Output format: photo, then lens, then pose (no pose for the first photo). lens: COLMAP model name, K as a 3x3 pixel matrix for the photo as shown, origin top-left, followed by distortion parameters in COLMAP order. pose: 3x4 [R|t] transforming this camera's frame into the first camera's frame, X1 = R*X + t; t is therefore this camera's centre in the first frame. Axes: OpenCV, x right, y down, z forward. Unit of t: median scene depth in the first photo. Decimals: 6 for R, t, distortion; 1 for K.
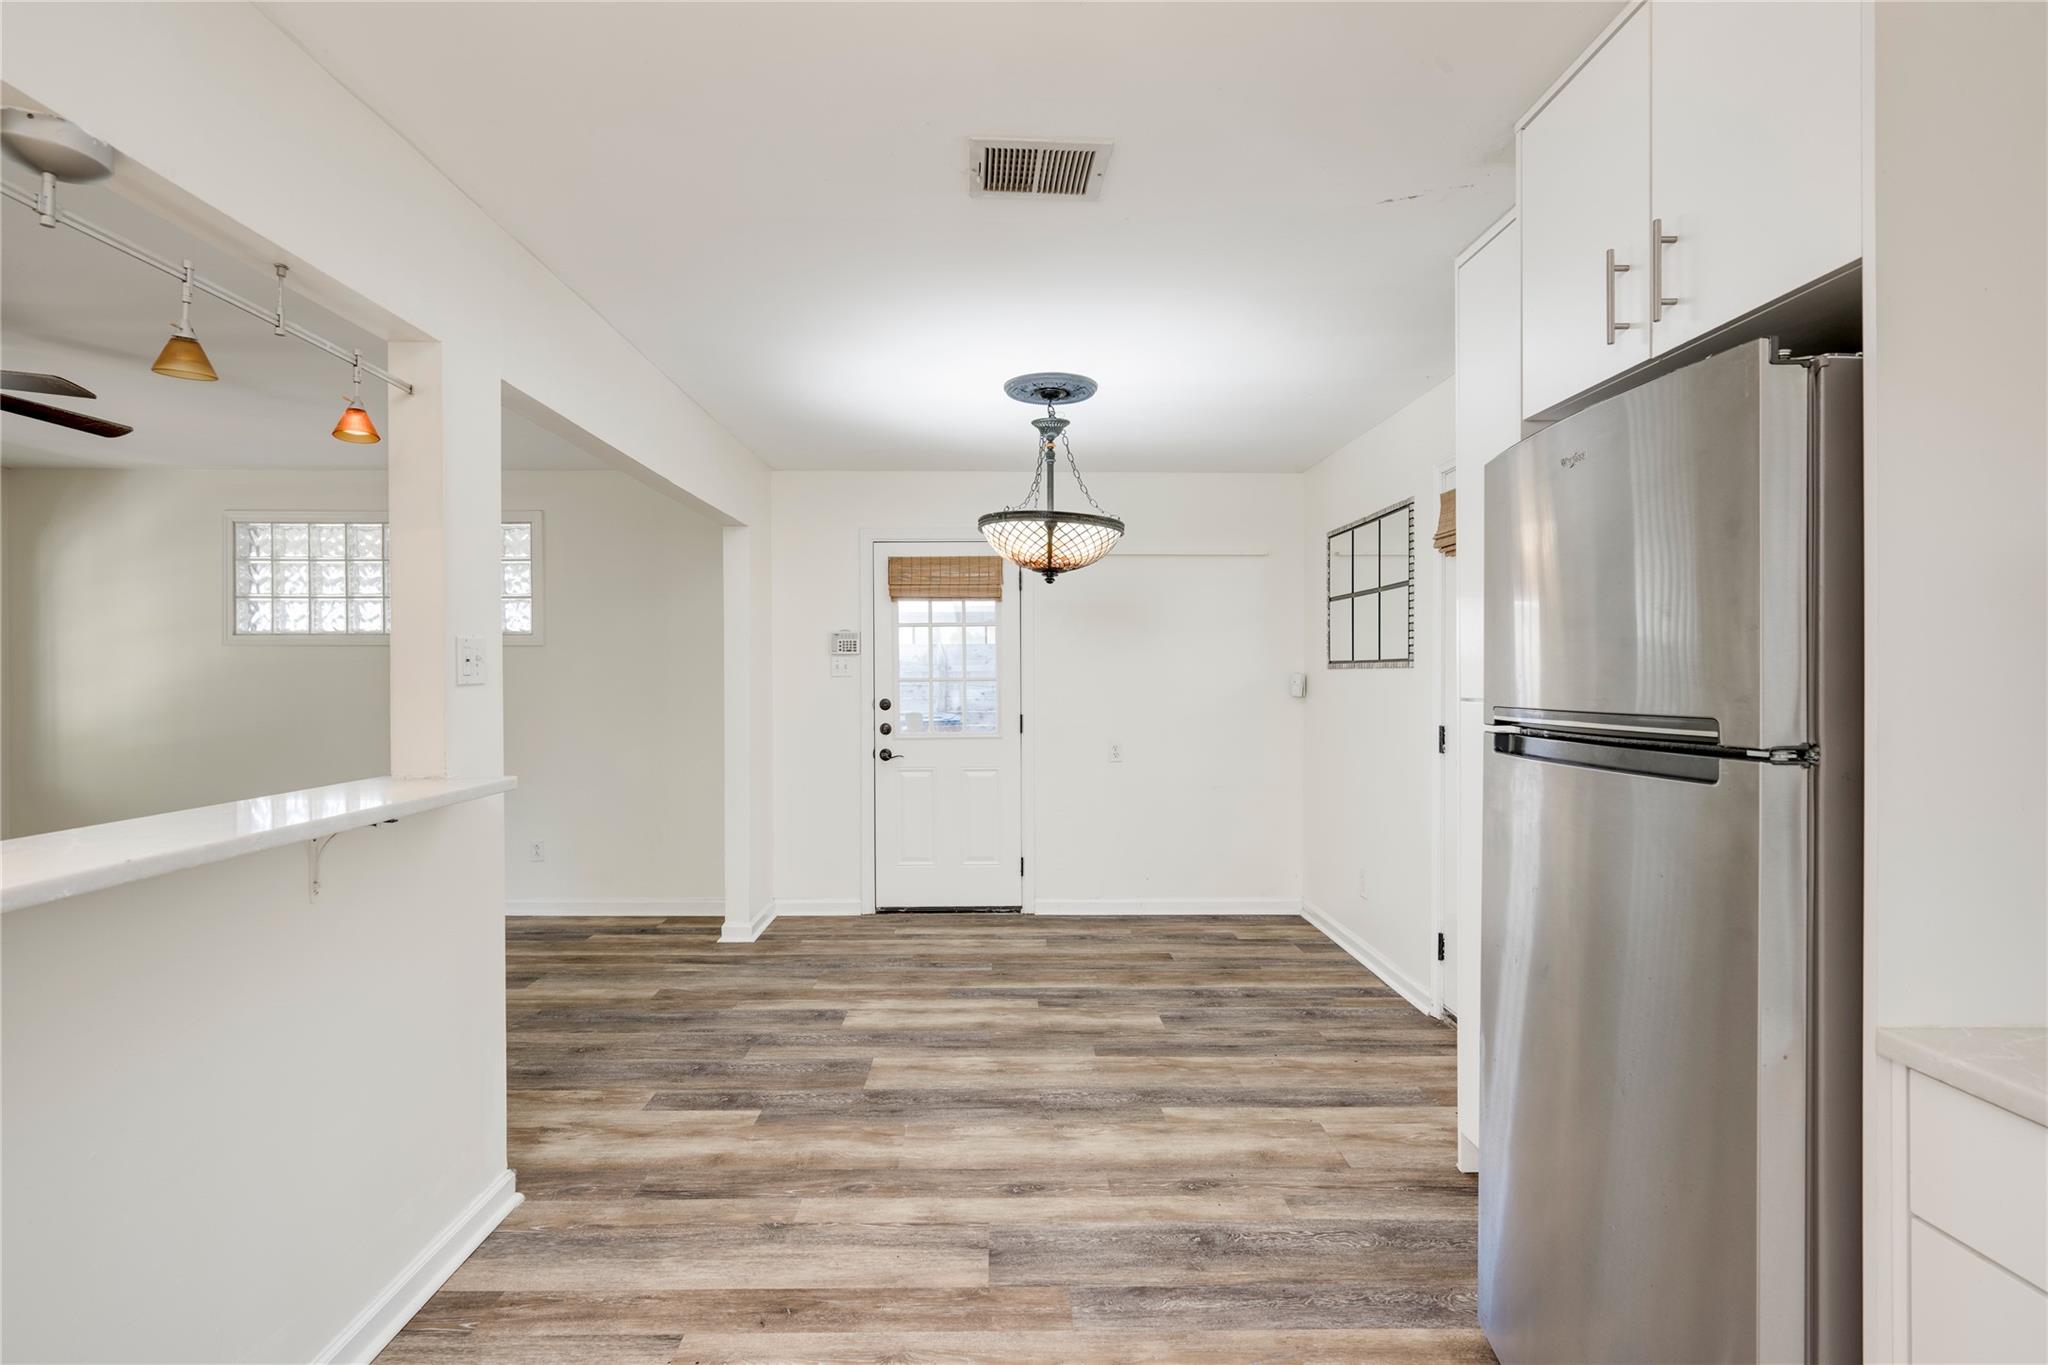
lens RADIAL K [[972.6, 0, 1002.1], [0, 972.6, 672.8], [0, 0, 1]] dist [0.000462, -0.000168]
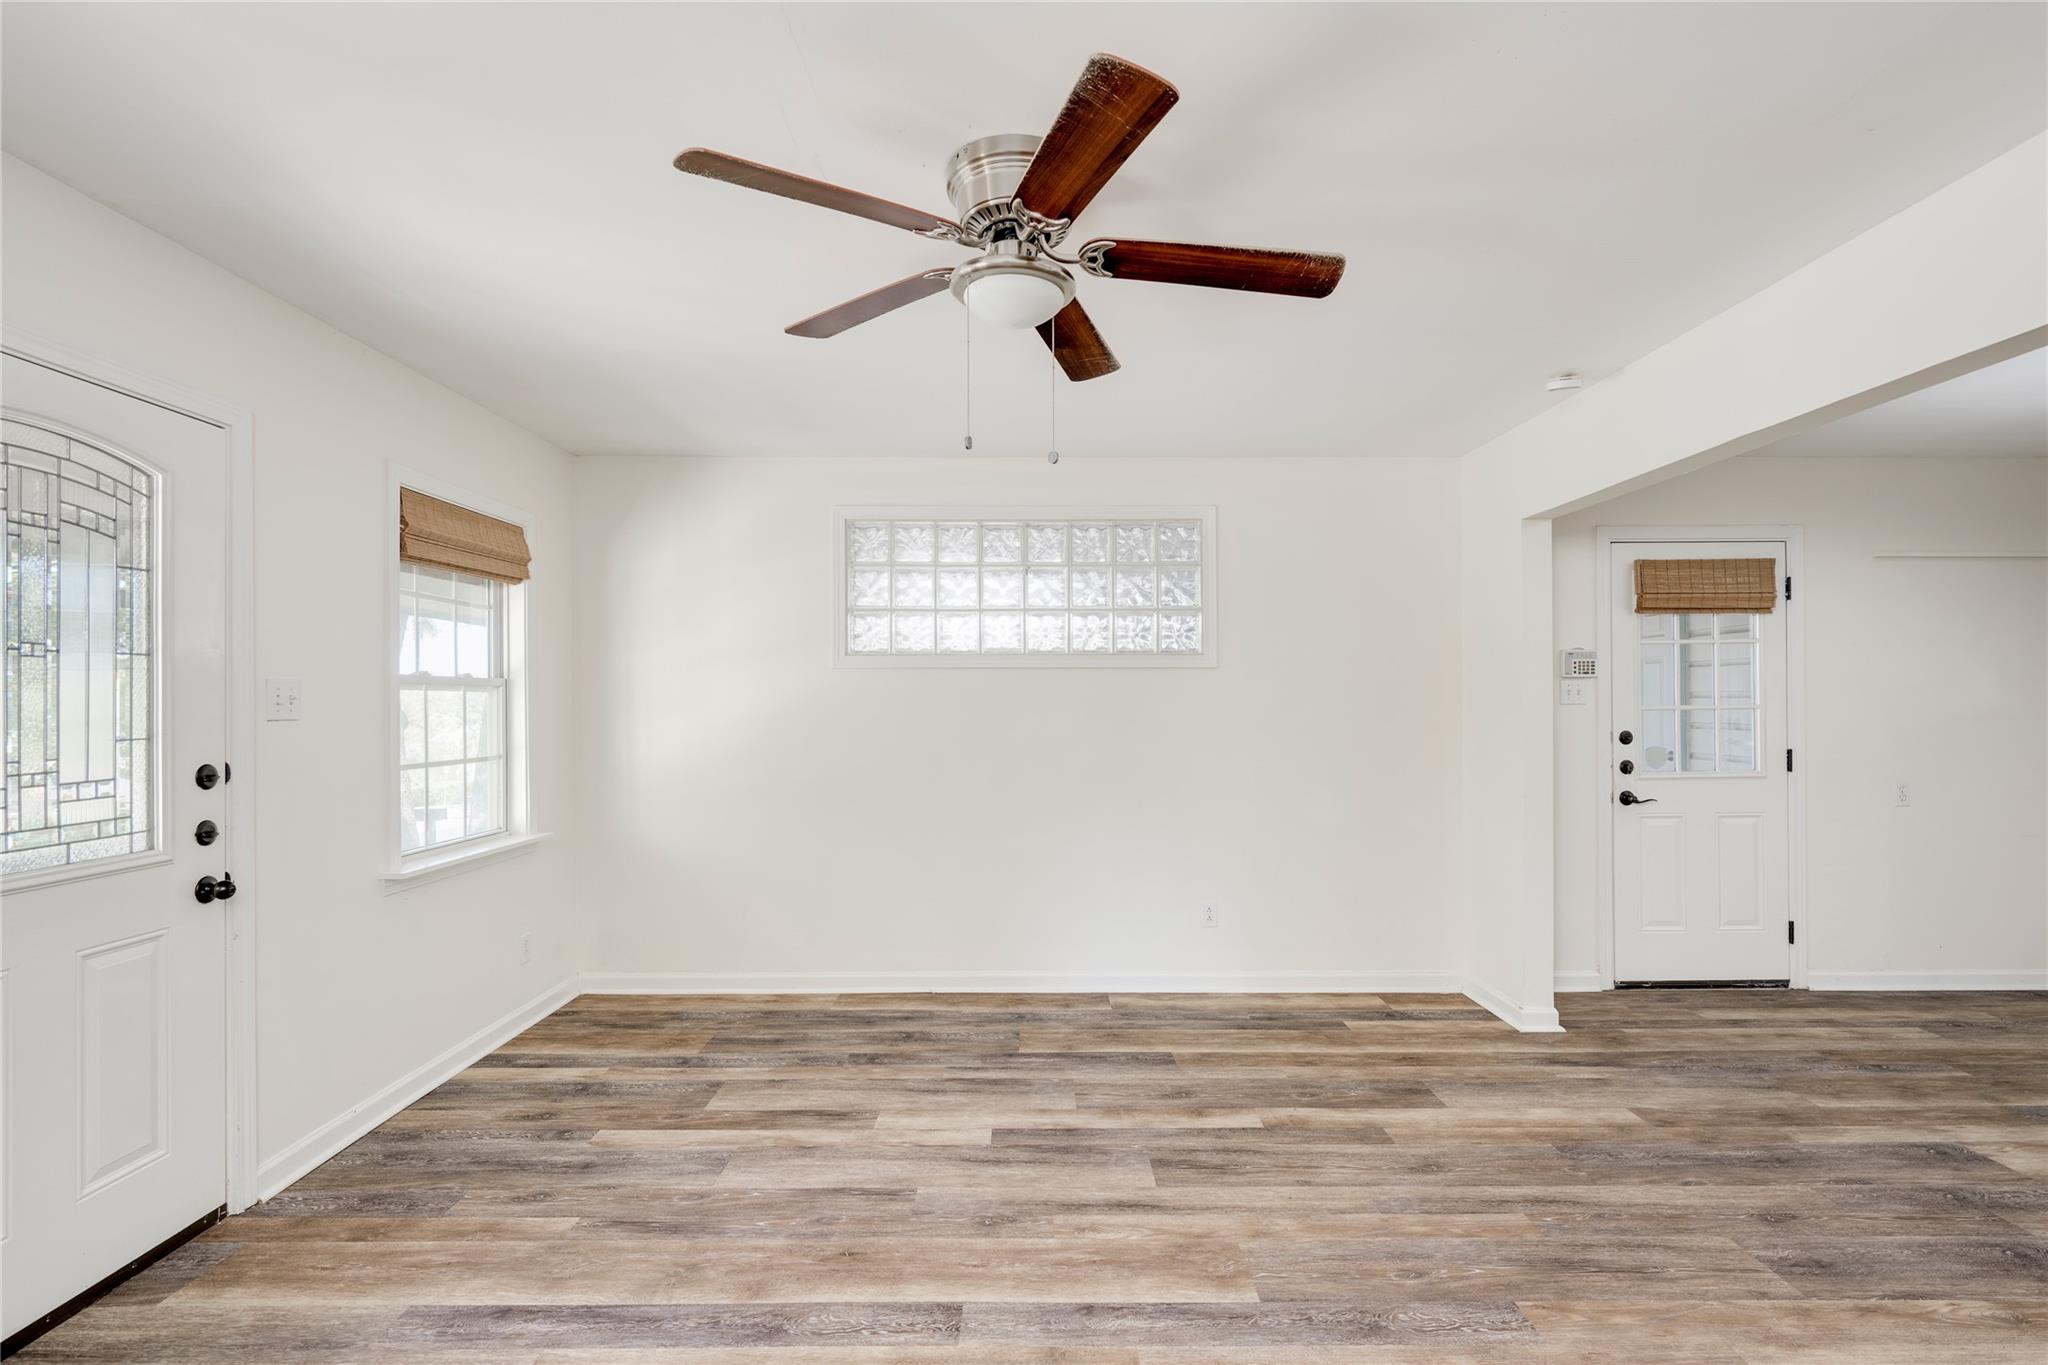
lens RADIAL K [[953.8, 0, 1029.4], [0, 953.8, 700.1], [0, 0, 1]] dist [-0.000202, -0.000079]
pose [[0.999998, -0.001641, -0.000995, -0.867461], [0.001639, 0.999998, -0.001119, 0.000771], [0.000997, 0.001117, 0.999999, 0.253227]]
